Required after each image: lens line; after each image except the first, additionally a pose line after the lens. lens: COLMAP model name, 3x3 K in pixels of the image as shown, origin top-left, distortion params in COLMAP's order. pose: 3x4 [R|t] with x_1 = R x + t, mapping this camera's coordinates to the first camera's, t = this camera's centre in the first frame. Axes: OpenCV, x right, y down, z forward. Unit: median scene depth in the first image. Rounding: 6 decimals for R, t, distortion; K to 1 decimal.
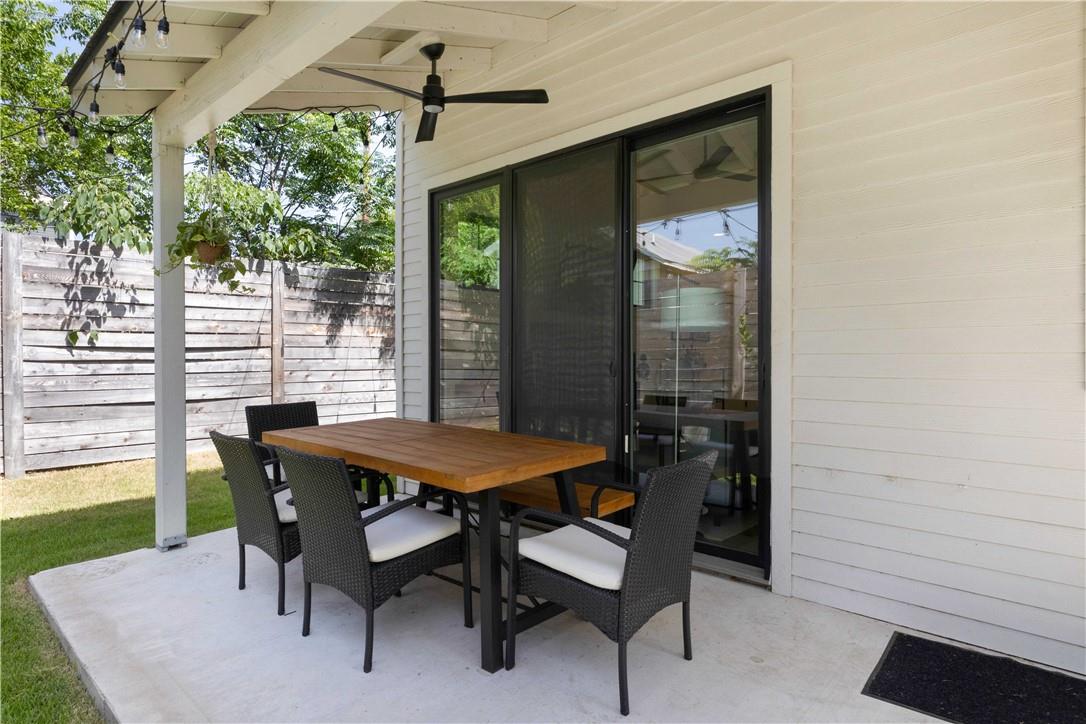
lens RADIAL K [[595.0, 0, 539.9], [0, 595.0, 359.1], [0, 0, 1]] dist [-0.006055, 0.006835]
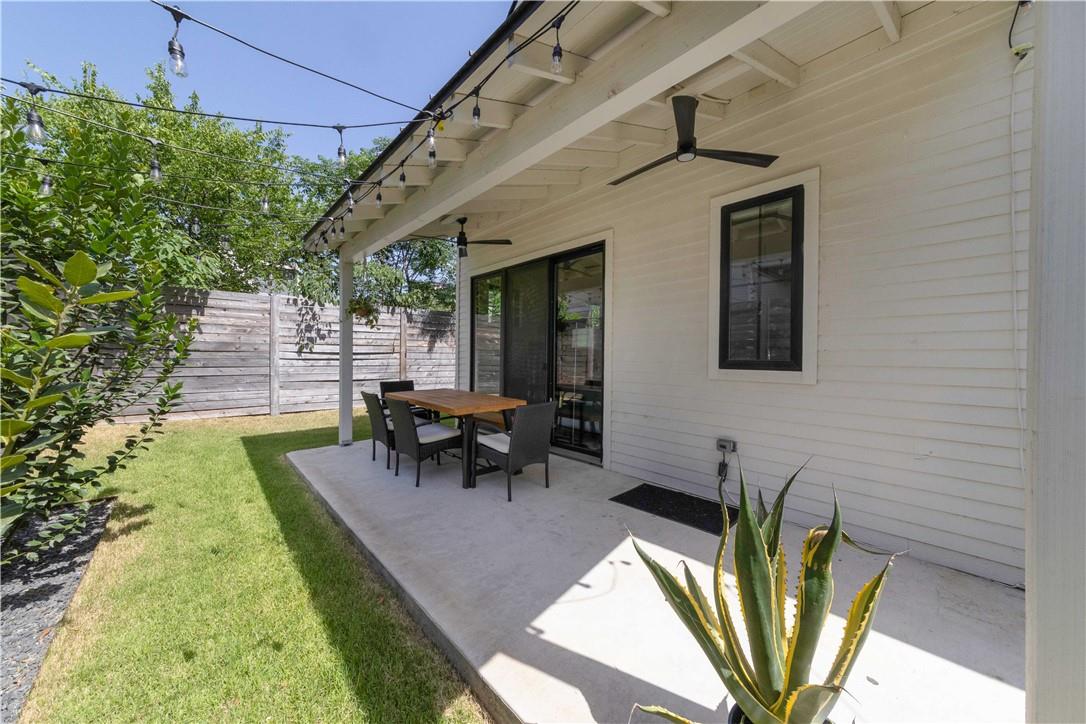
lens RADIAL K [[384.3, 0, 551.4], [0, 384.3, 358.4], [0, 0, 1]] dist [-0.000183, 0.002372]
pose [[0.996840, 0.011302, -0.078625, 0.195652], [-0.011382, 0.999935, -0.000568, -0.010256], [0.078613, 0.001461, 0.996904, -0.283162]]
